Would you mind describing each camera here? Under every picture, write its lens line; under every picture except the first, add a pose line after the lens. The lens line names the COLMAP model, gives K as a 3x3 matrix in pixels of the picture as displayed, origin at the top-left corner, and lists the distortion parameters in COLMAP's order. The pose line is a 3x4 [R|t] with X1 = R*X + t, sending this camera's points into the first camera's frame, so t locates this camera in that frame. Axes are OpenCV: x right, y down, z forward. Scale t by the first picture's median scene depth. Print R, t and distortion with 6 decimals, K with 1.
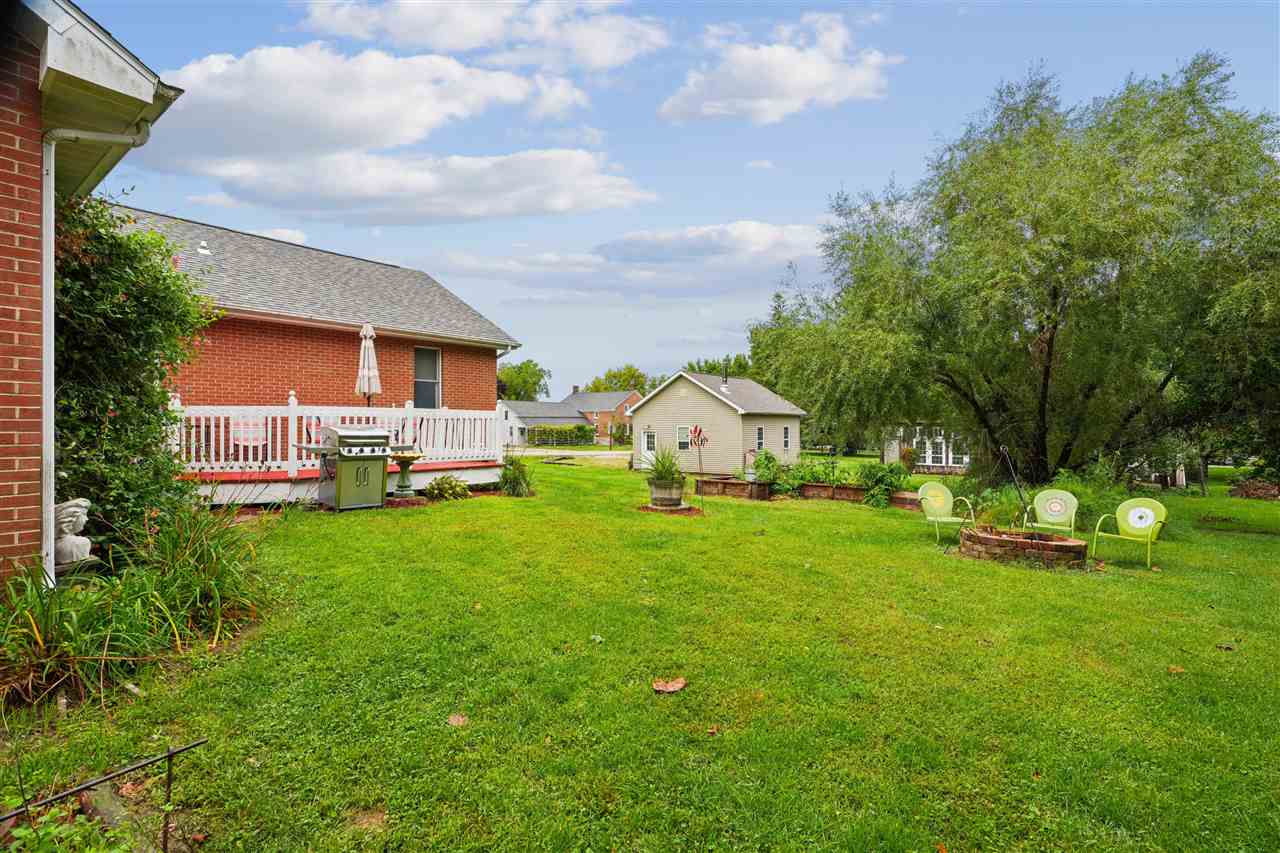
lens RADIAL K [[588.0, 0, 640.4], [0, 588.0, 424.1], [0, 0, 1]] dist [-0.000137, 0.000027]
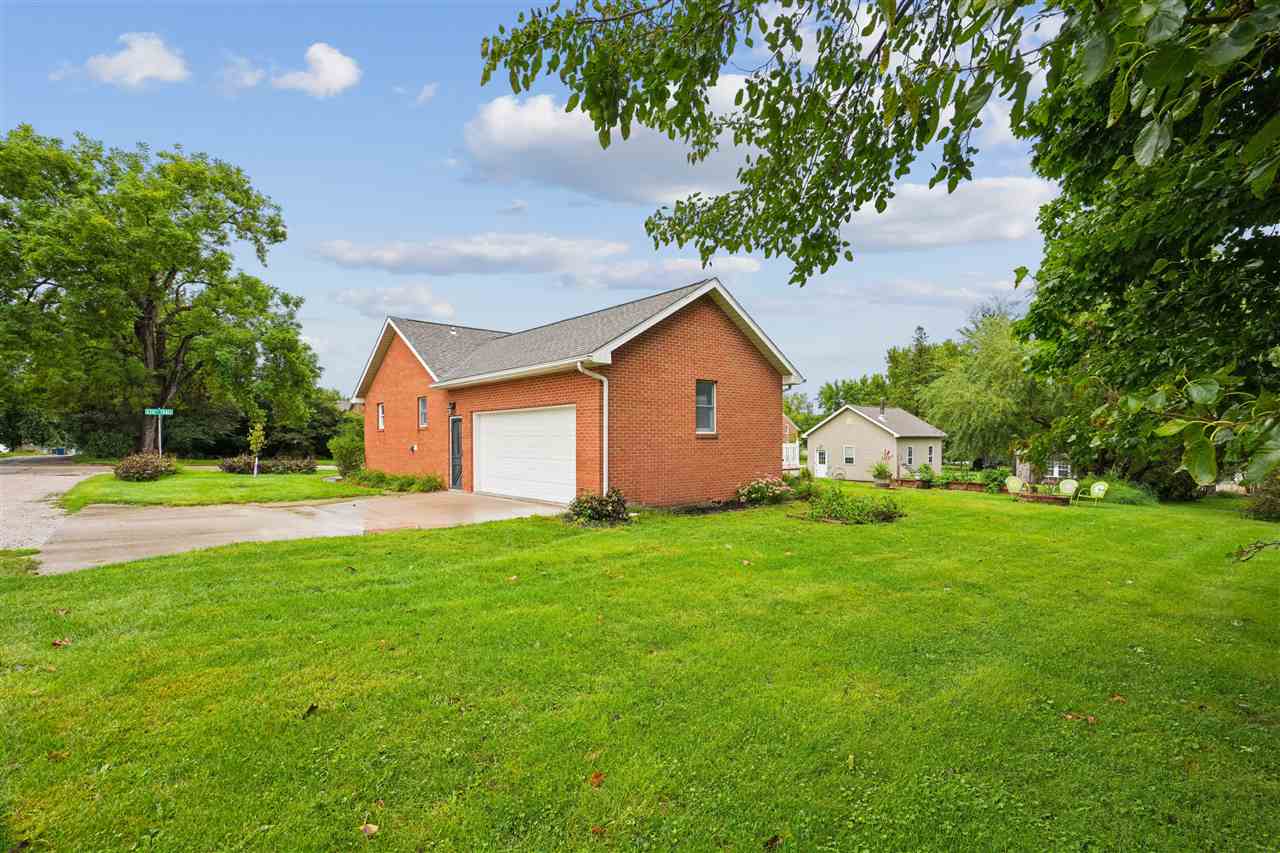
lens RADIAL K [[588.0, 0, 656.5], [0, 588.0, 457.6], [0, 0, 1]] dist [-0.000137, 0.000027]
pose [[0.984243, 0.001182, -0.176819, -0.115891], [0.004190, 0.999541, 0.030005, -0.011426], [0.176773, -0.030273, 0.983786, -0.376395]]
